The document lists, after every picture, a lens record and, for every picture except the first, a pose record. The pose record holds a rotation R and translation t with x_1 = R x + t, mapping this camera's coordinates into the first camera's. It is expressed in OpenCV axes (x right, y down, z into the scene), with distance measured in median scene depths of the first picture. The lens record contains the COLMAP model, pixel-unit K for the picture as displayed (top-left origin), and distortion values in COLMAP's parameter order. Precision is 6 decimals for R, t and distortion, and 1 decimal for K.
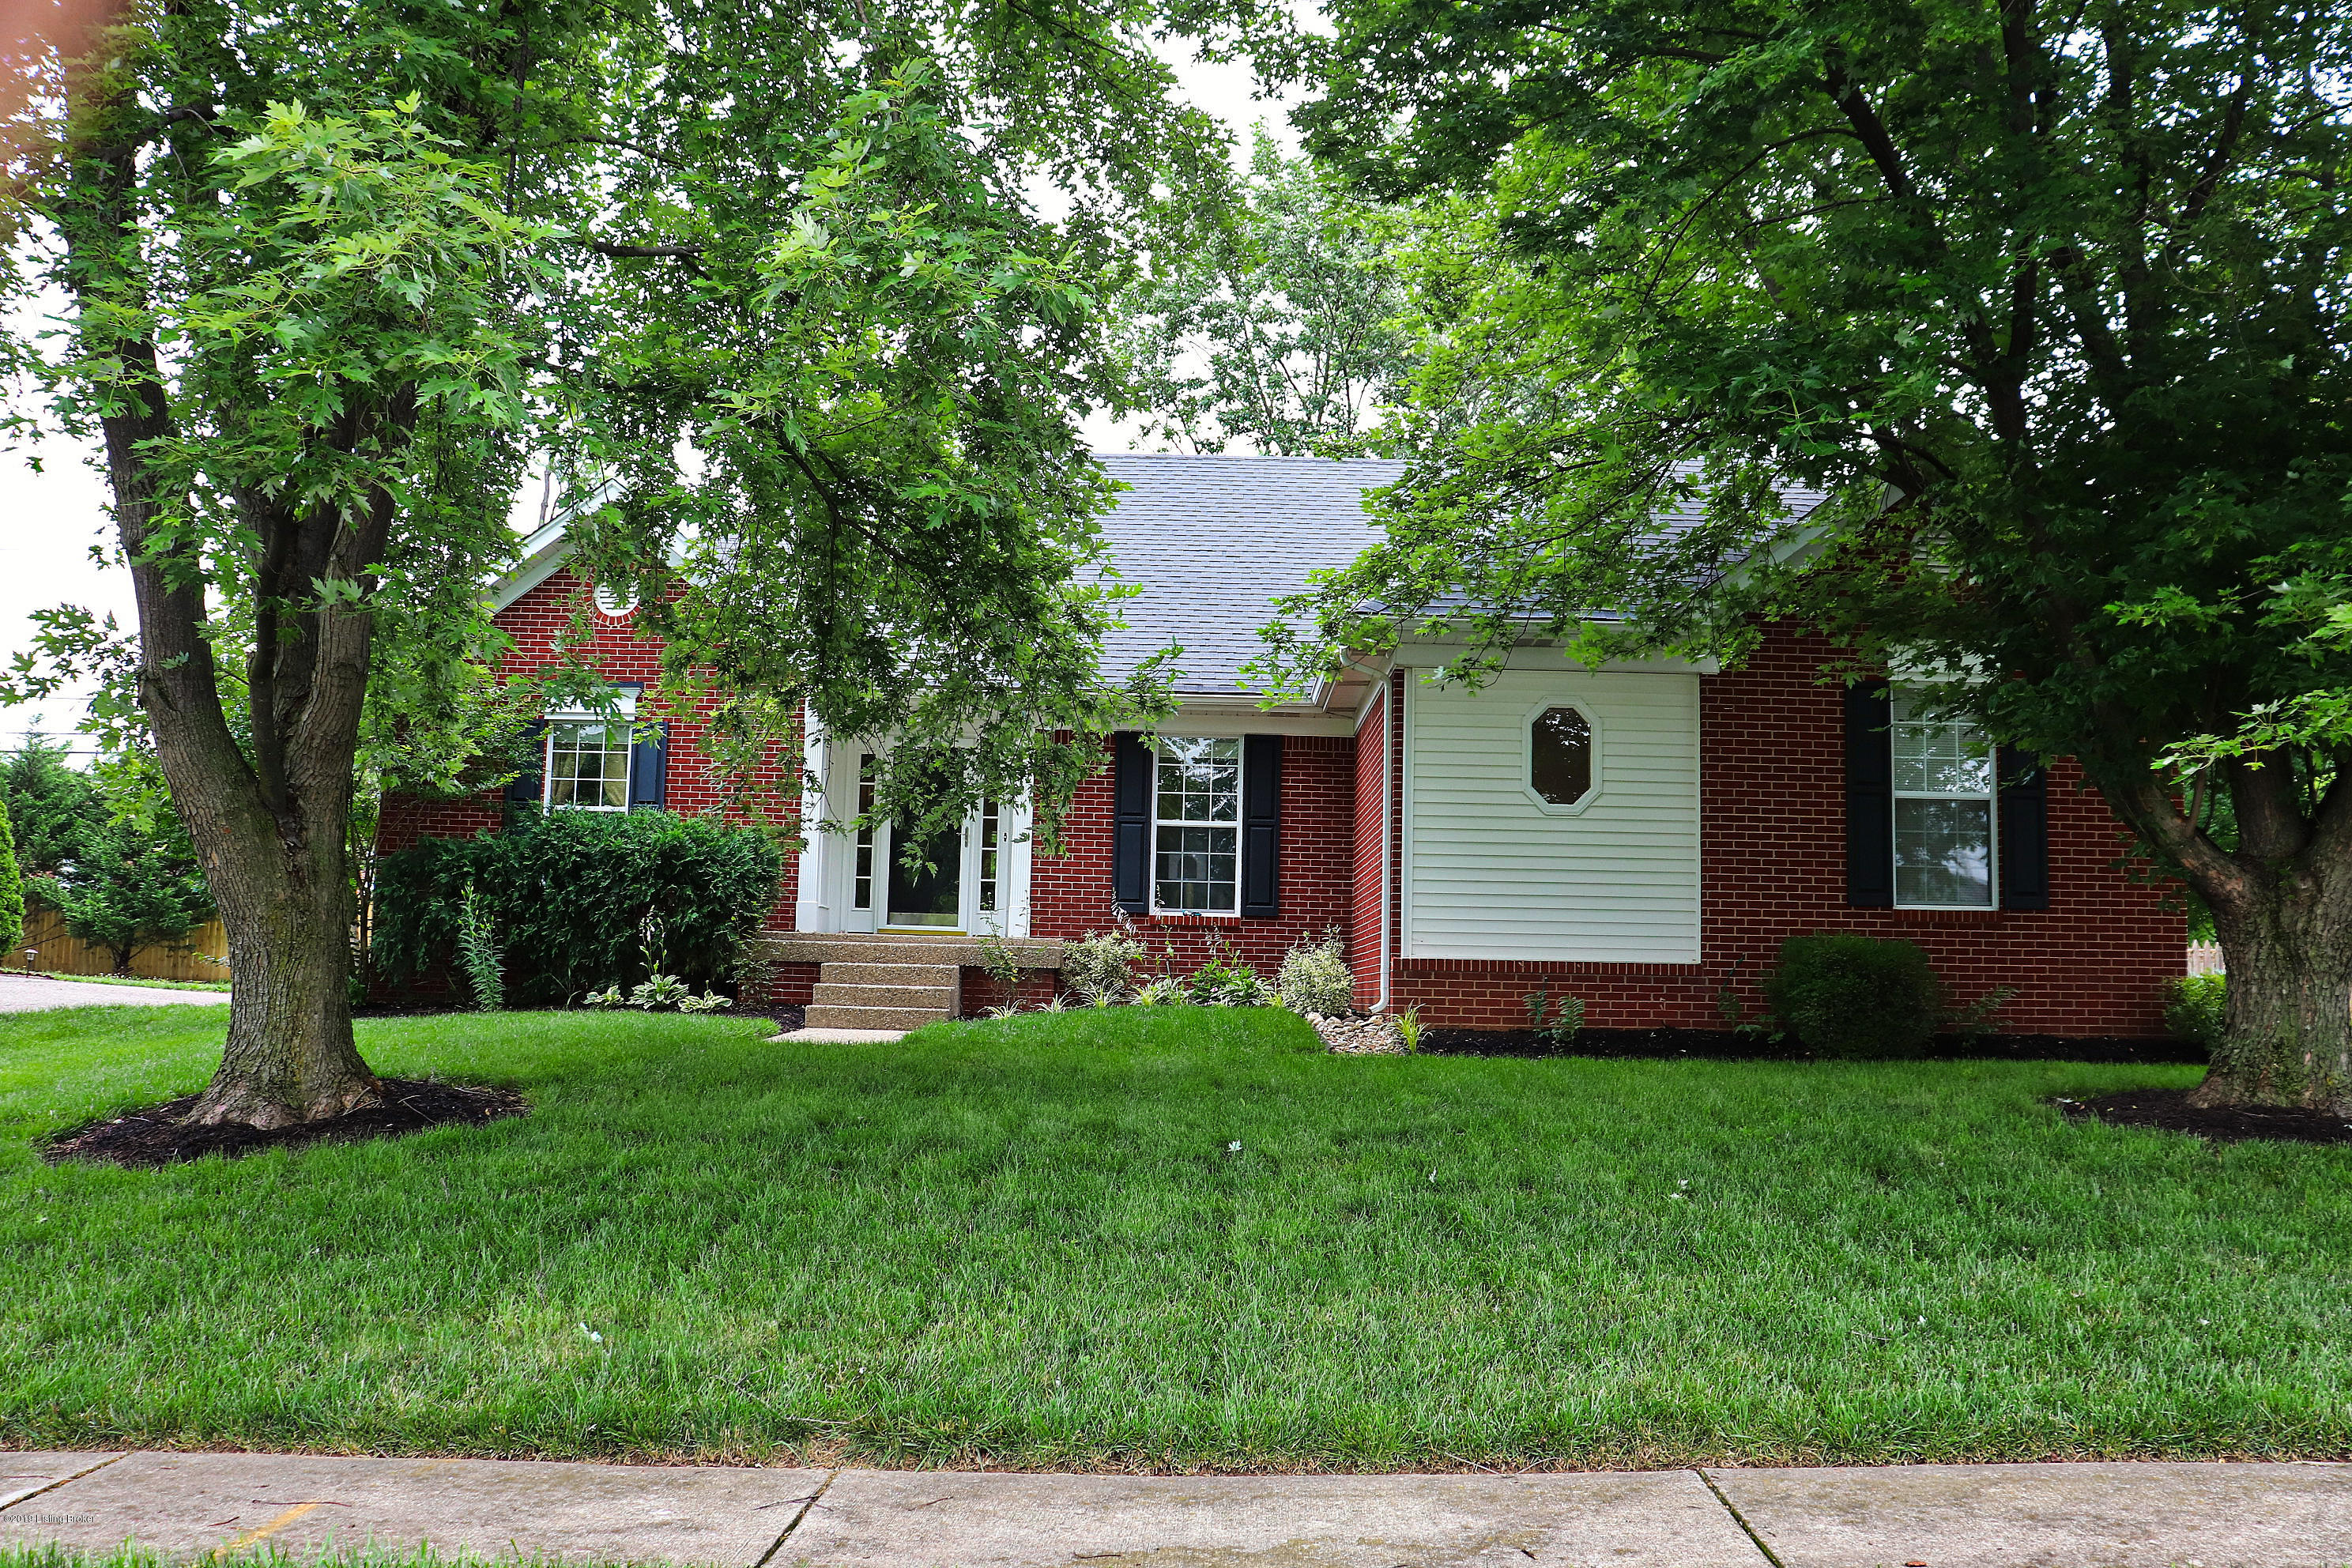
lens RADIAL K [[1922.4, 0, 1176.0], [0, 1922.4, 784.0], [0, 0, 1]] dist [-0.071120, -0.001194]
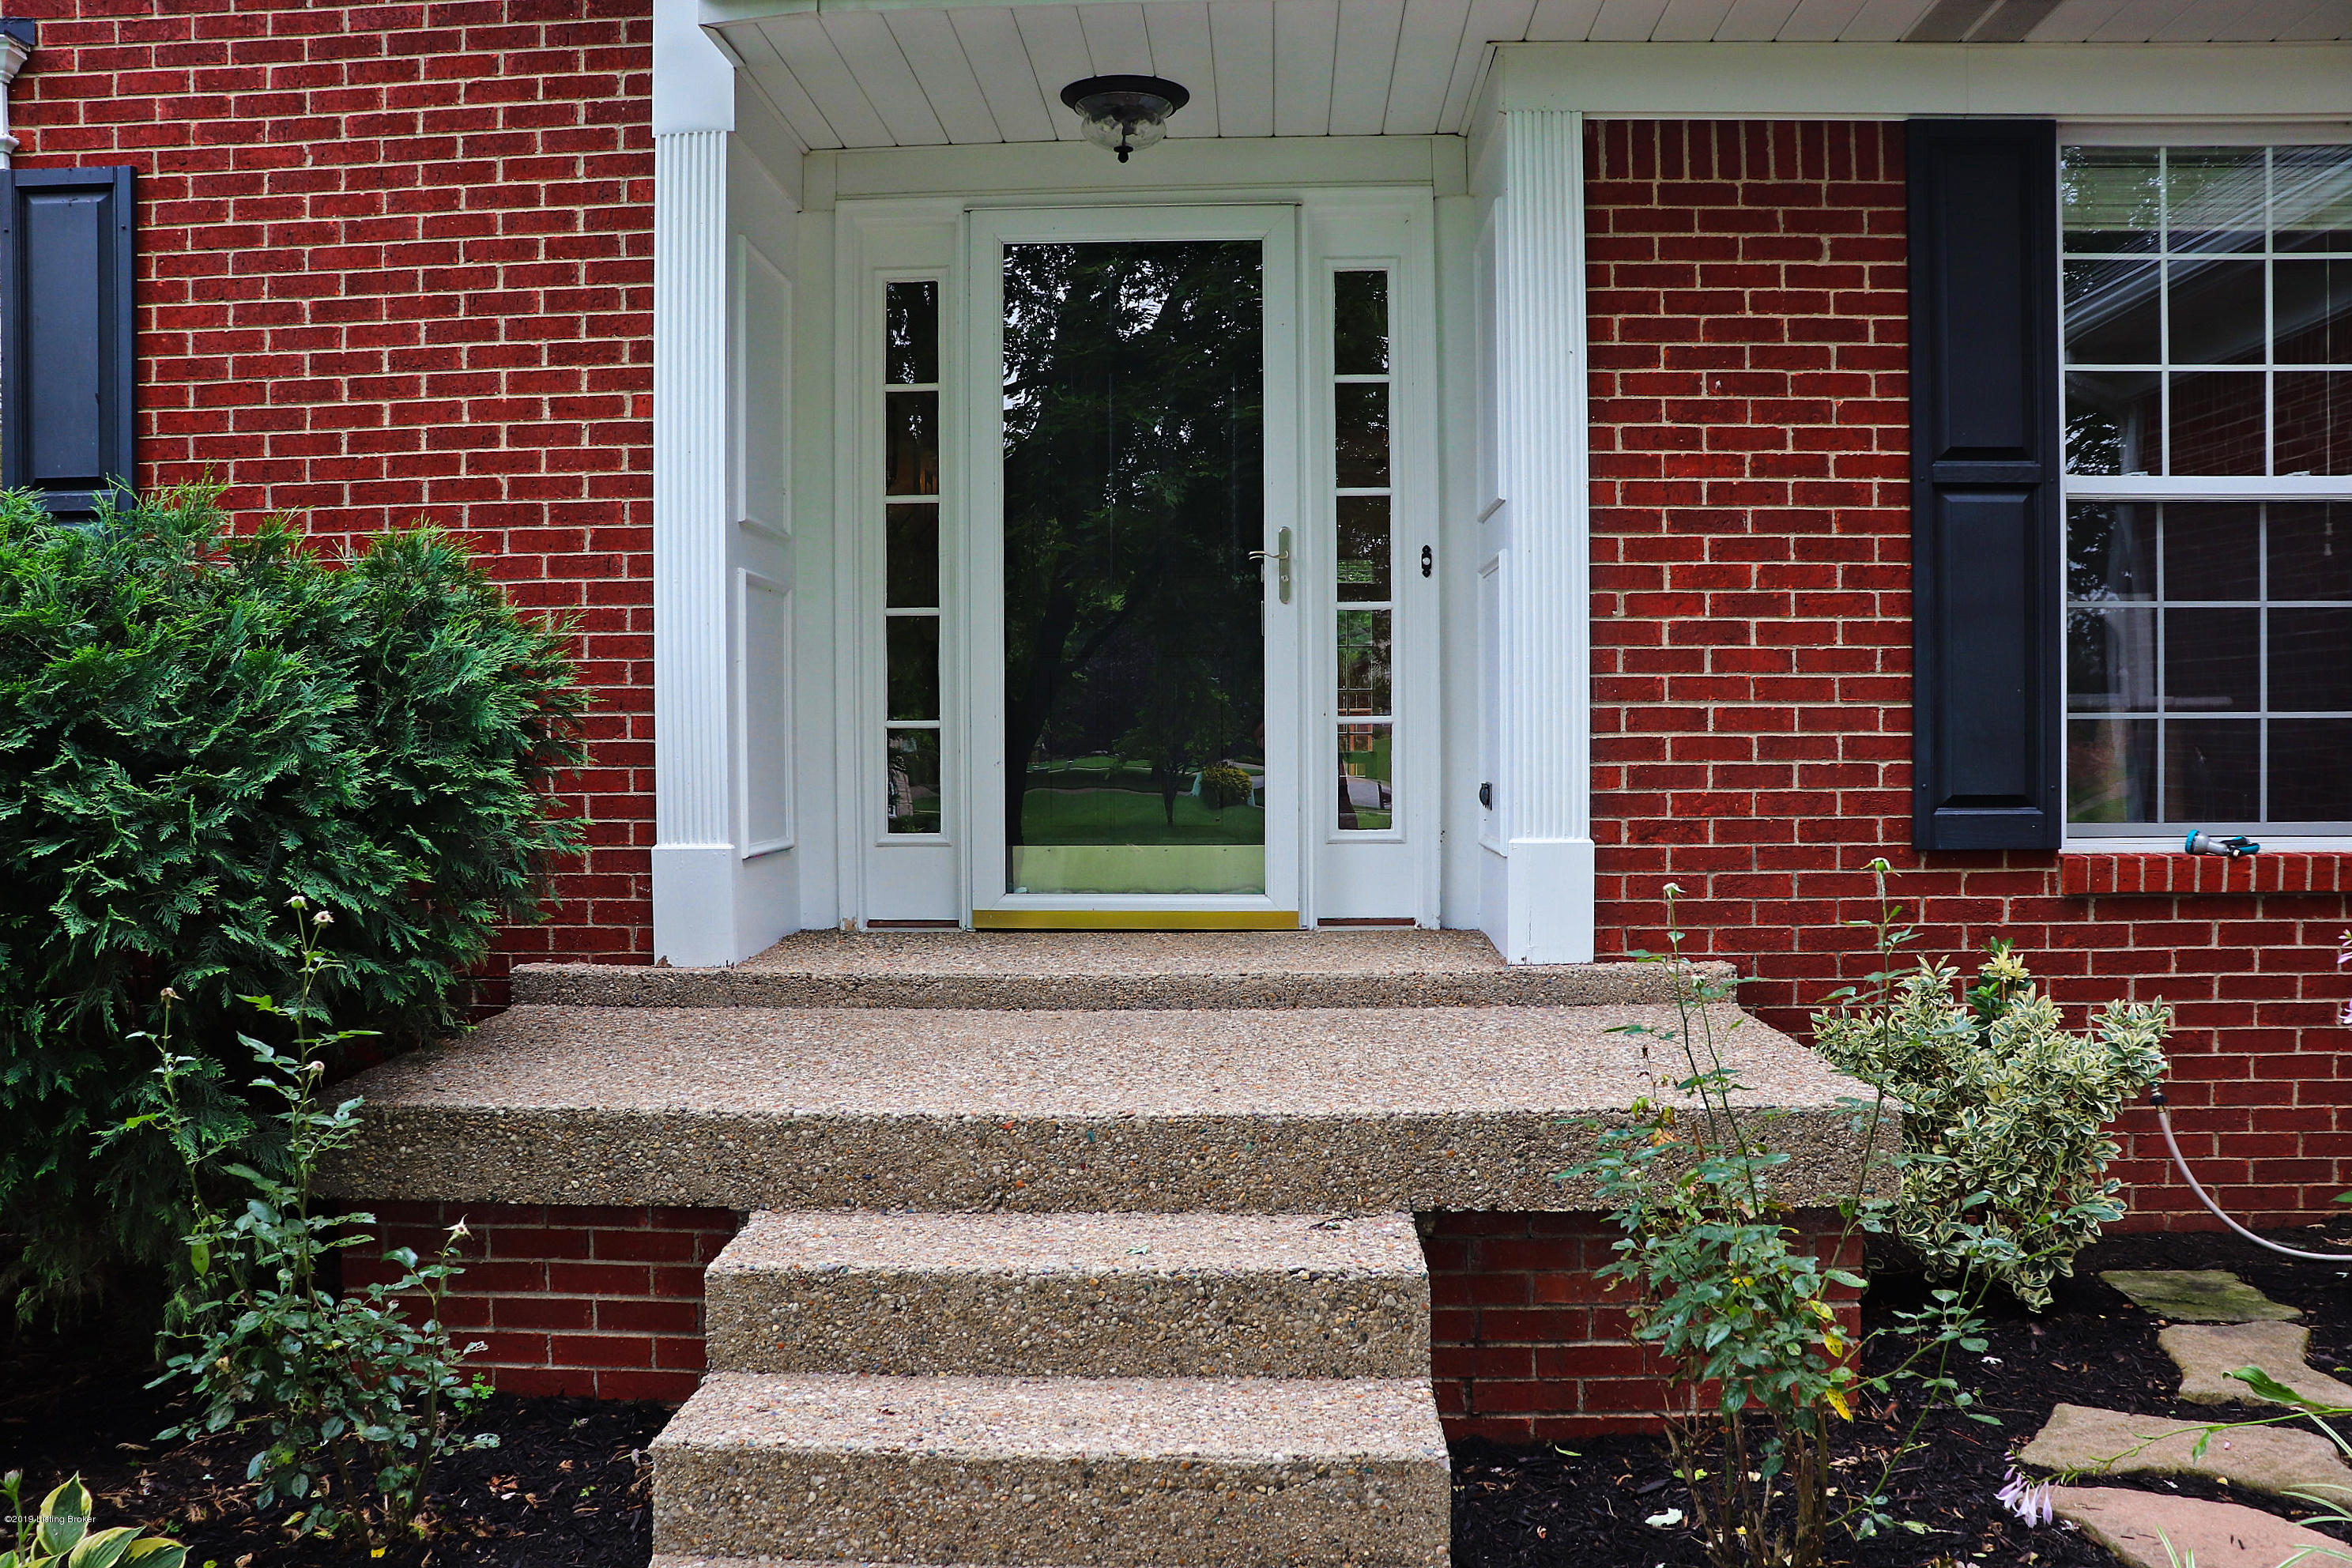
lens RADIAL K [[1922.4, 0, 1176.0], [0, 1922.4, 784.0], [0, 0, 1]] dist [-0.071120, -0.001194]
pose [[0.998857, -0.031251, -0.036157, -0.115923], [0.036118, 0.989078, 0.142901, 0.018902], [0.031296, -0.144044, 0.989076, 0.730620]]
